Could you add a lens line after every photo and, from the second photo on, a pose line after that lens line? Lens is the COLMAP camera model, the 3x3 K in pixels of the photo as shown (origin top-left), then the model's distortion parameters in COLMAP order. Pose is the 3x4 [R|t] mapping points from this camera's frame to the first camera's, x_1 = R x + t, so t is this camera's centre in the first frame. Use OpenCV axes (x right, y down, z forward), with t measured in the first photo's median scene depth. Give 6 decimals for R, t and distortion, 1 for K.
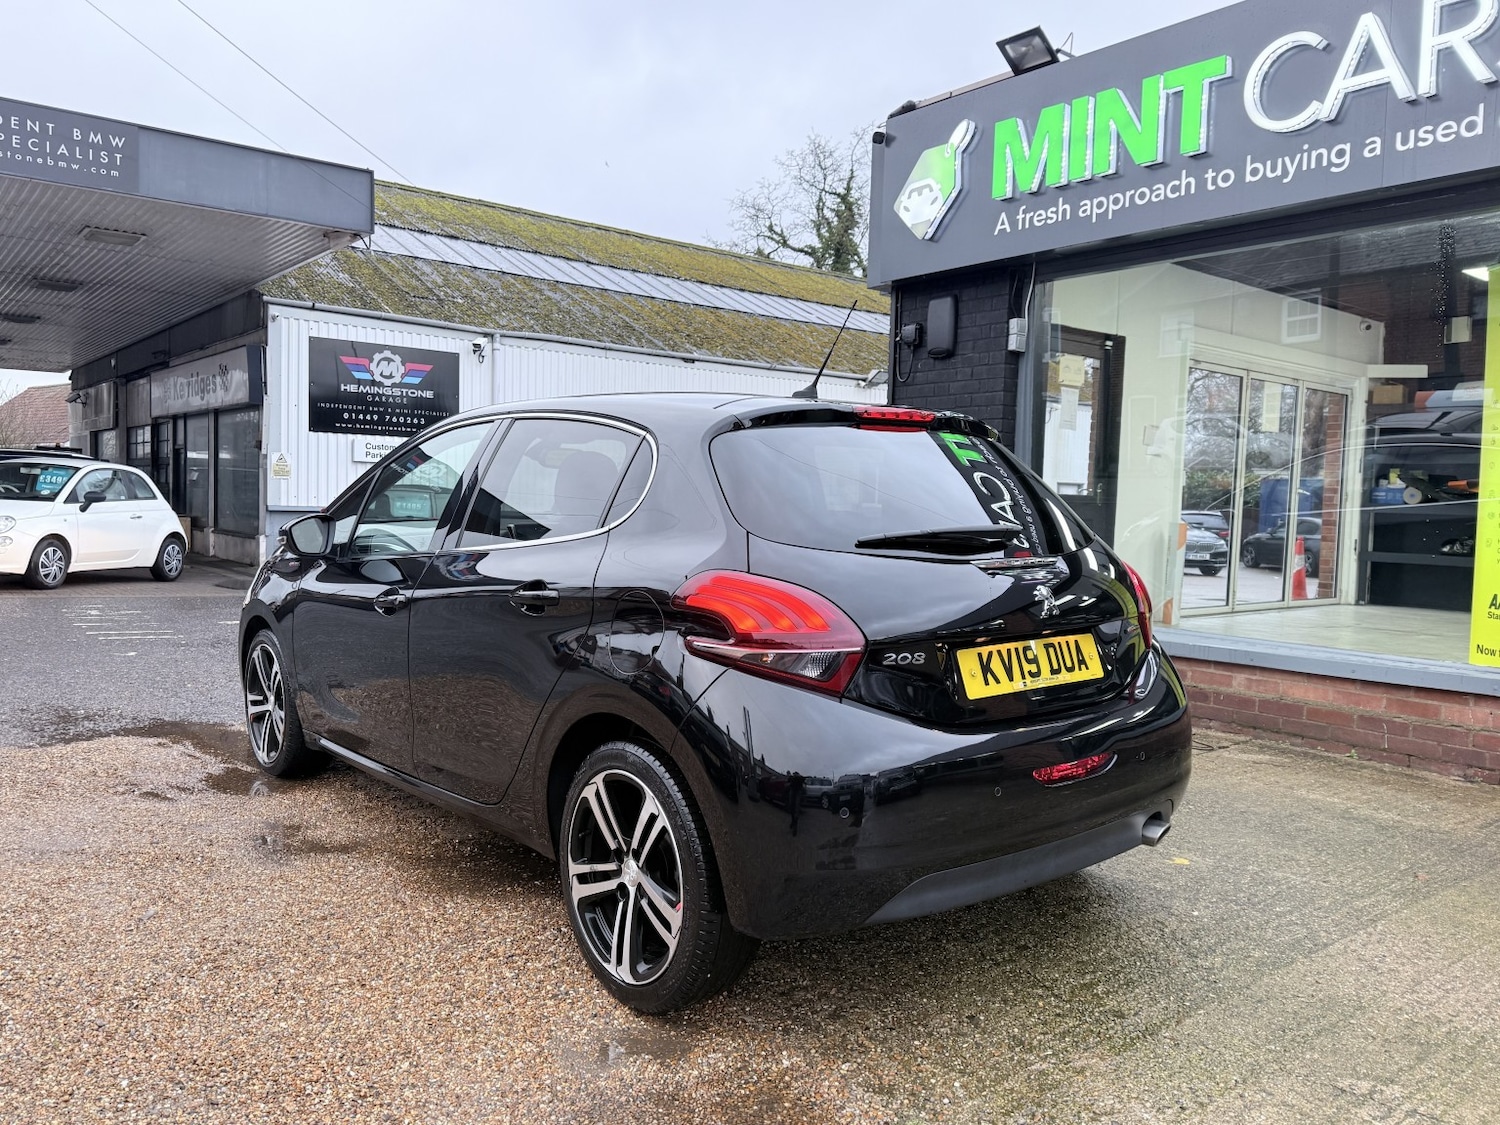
lens RADIAL K [[1111.8, 0, 751.9], [0, 1111.8, 568.8], [0, 0, 1]] dist [0.157514, -0.303838]
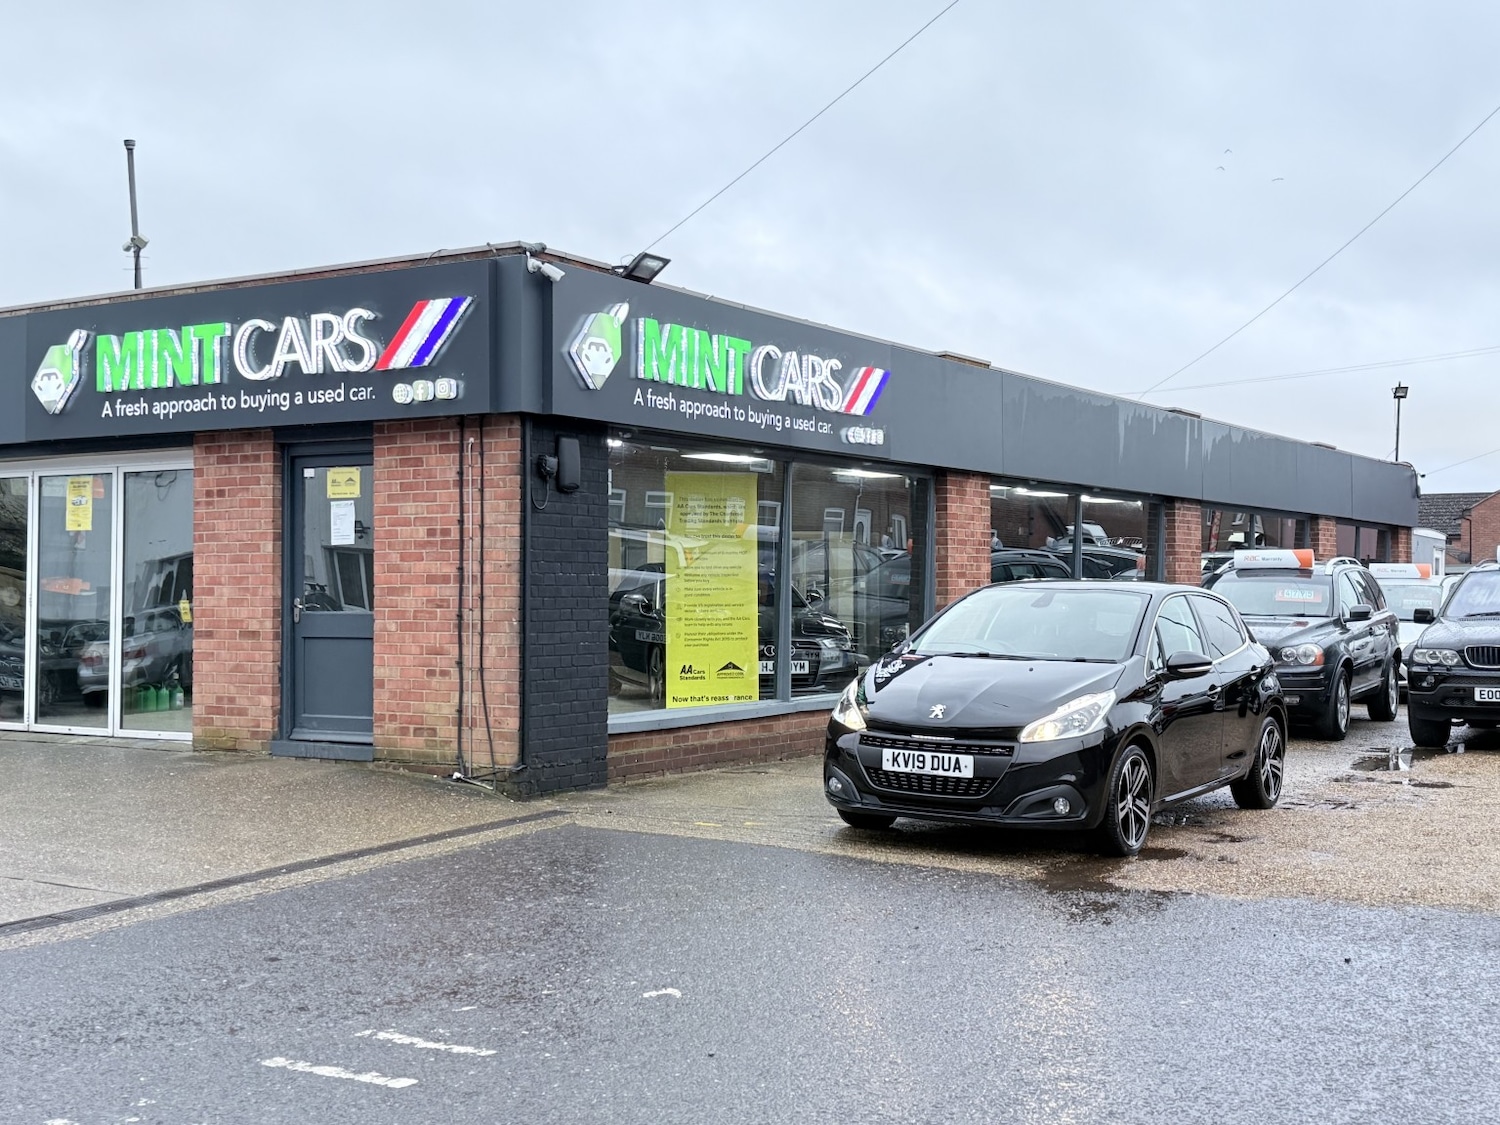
lens RADIAL K [[1786.7, 0, 750.0], [0, 1786.7, 562.5], [0, 0, 1]] dist [0.185559, -0.392748]
pose [[-0.315055, -0.012618, 0.948990, -1.666561], [0.048020, 0.998419, 0.029218, -0.177723], [-0.947858, 0.054776, -0.313951, 1.509831]]
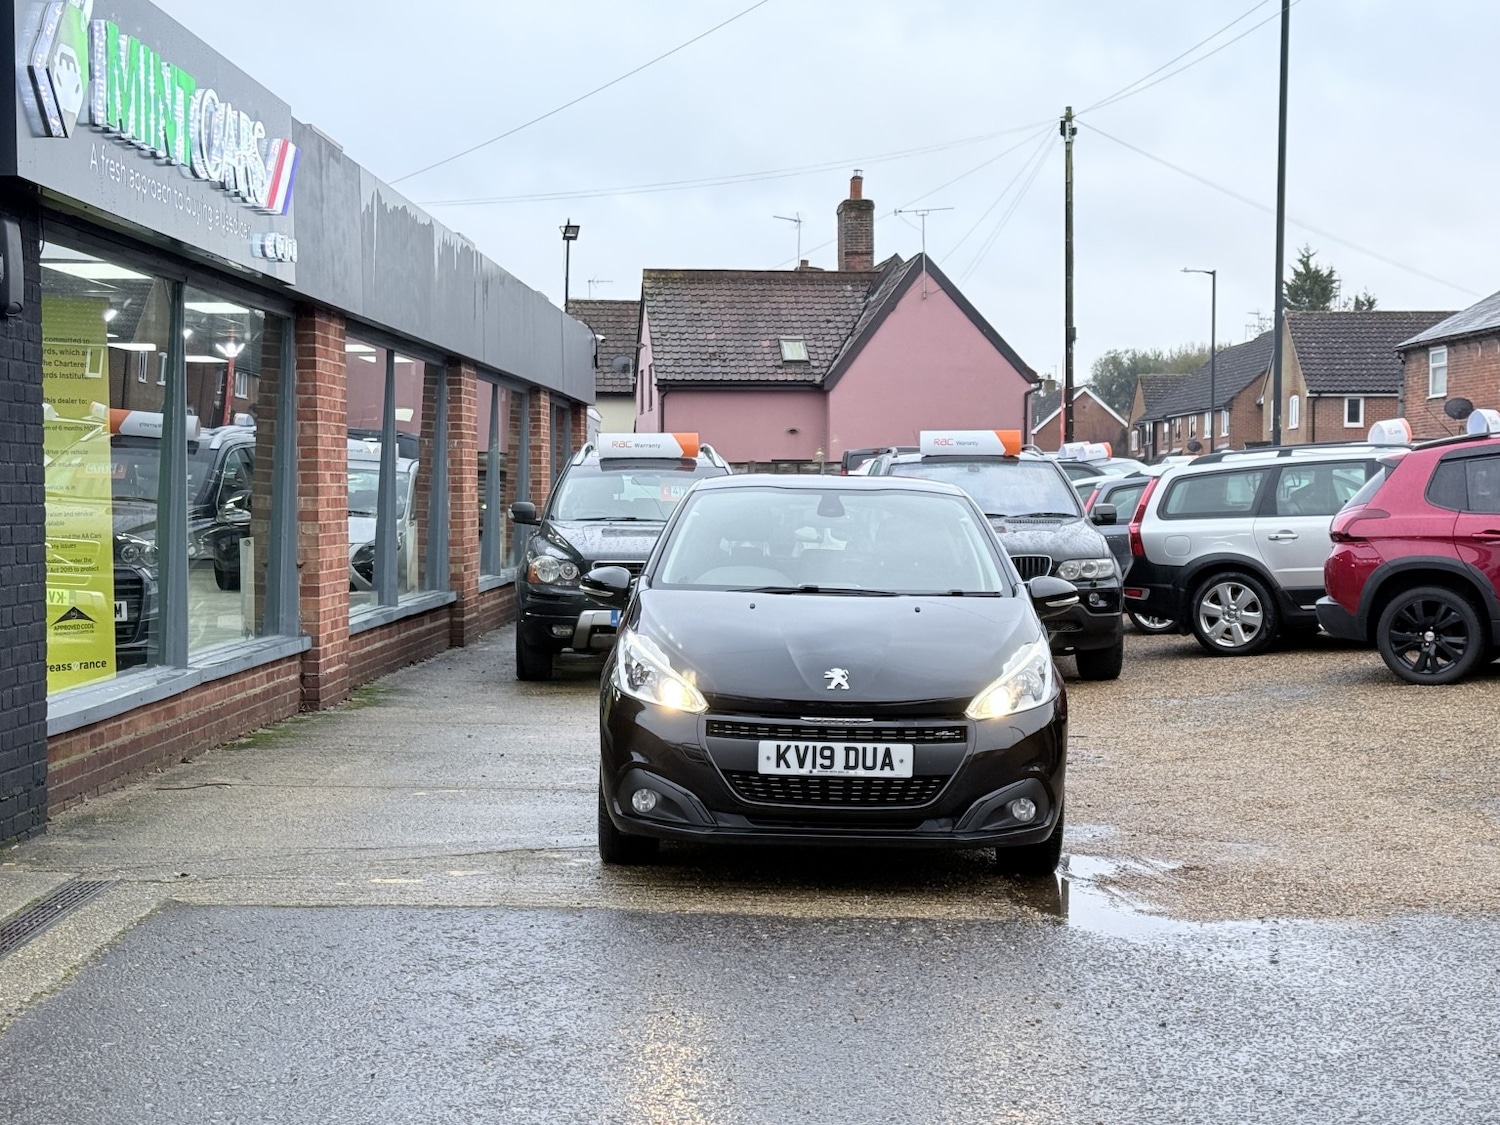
lens RADIAL K [[2356.6, 0, 750.0], [0, 2356.6, 562.5], [0, 0, 1]] dist [0.143200, -0.076520]
pose [[-0.763028, -0.047764, 0.644599, -1.074268], [0.019337, 0.995133, 0.096627, -0.189976], [-0.646076, 0.086194, -0.758390, 1.899860]]
